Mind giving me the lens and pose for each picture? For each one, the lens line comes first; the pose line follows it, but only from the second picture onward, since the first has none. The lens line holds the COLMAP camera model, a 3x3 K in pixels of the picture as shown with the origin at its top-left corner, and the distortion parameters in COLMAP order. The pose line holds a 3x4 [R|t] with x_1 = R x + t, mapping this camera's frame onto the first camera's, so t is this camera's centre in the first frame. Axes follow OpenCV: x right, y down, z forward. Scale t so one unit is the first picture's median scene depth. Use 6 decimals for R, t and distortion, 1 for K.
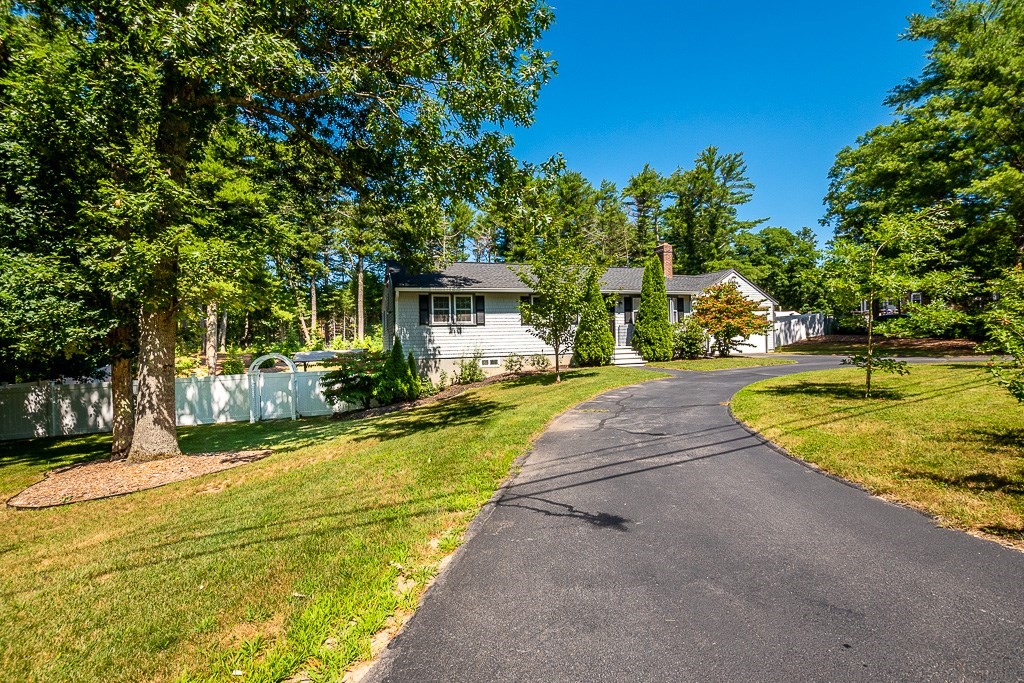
lens RADIAL K [[445.4, 0, 510.0], [0, 445.4, 349.4], [0, 0, 1]] dist [-0.037233, 0.006338]
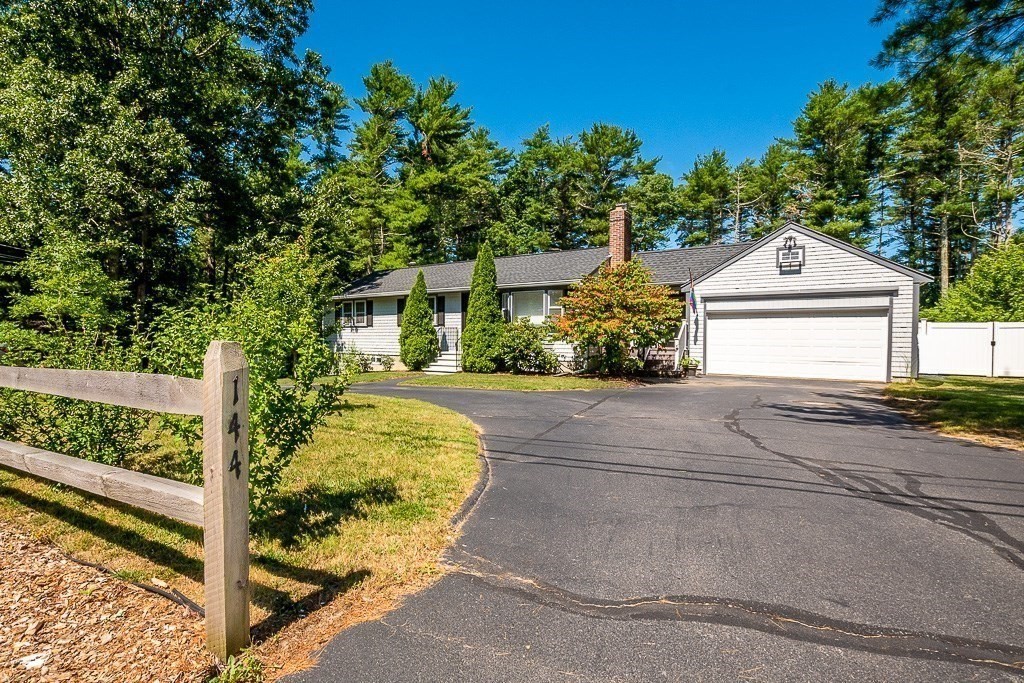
lens RADIAL K [[484.5, 0, 468.8], [0, 484.5, 344.6], [0, 0, 1]] dist [-0.041431, 0.012728]
pose [[0.598207, 0.039490, -0.800368, 0.325839], [-0.032931, 0.999153, 0.024684, -0.014274], [0.800665, 0.011591, 0.599000, 0.142206]]
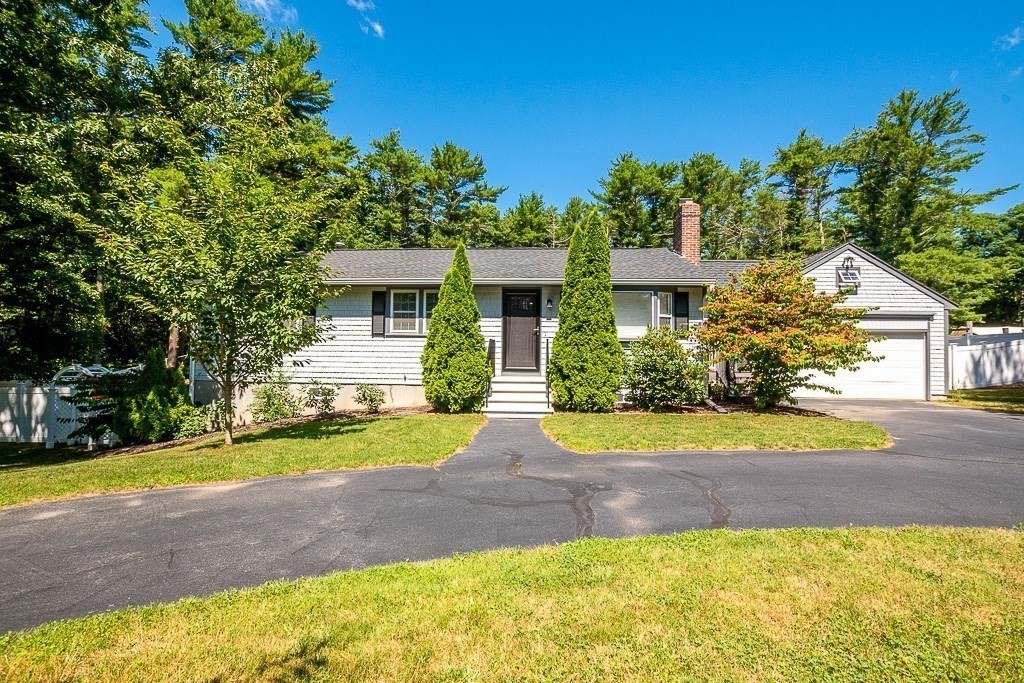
lens RADIAL K [[445.4, 0, 510.0], [0, 445.4, 349.4], [0, 0, 1]] dist [-0.037233, 0.006338]
pose [[0.930057, 0.030293, -0.366165, 0.138392], [-0.041412, 0.998888, -0.022547, -0.009269], [0.365074, 0.036134, 0.930277, 0.151402]]
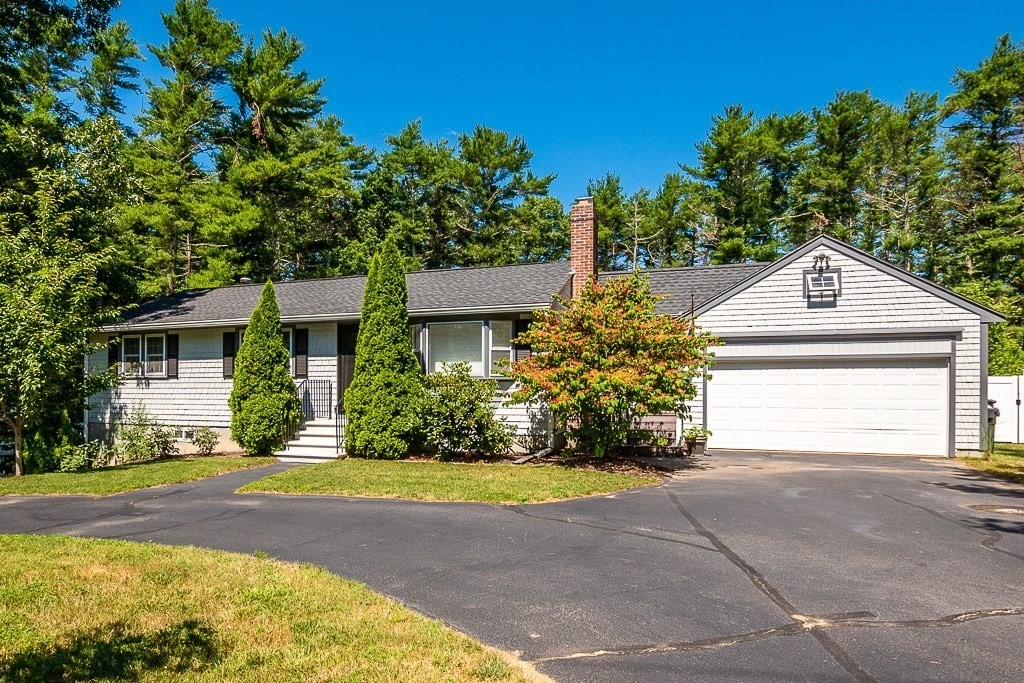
lens RADIAL K [[586.2, 0, 466.0], [0, 586.2, 390.6], [0, 0, 1]] dist [-0.045041, 0.015760]
pose [[0.792509, 0.024359, -0.609374, 0.249260], [-0.032689, 0.999462, -0.002561, -0.014501], [0.608984, 0.021950, 0.792879, 0.175836]]
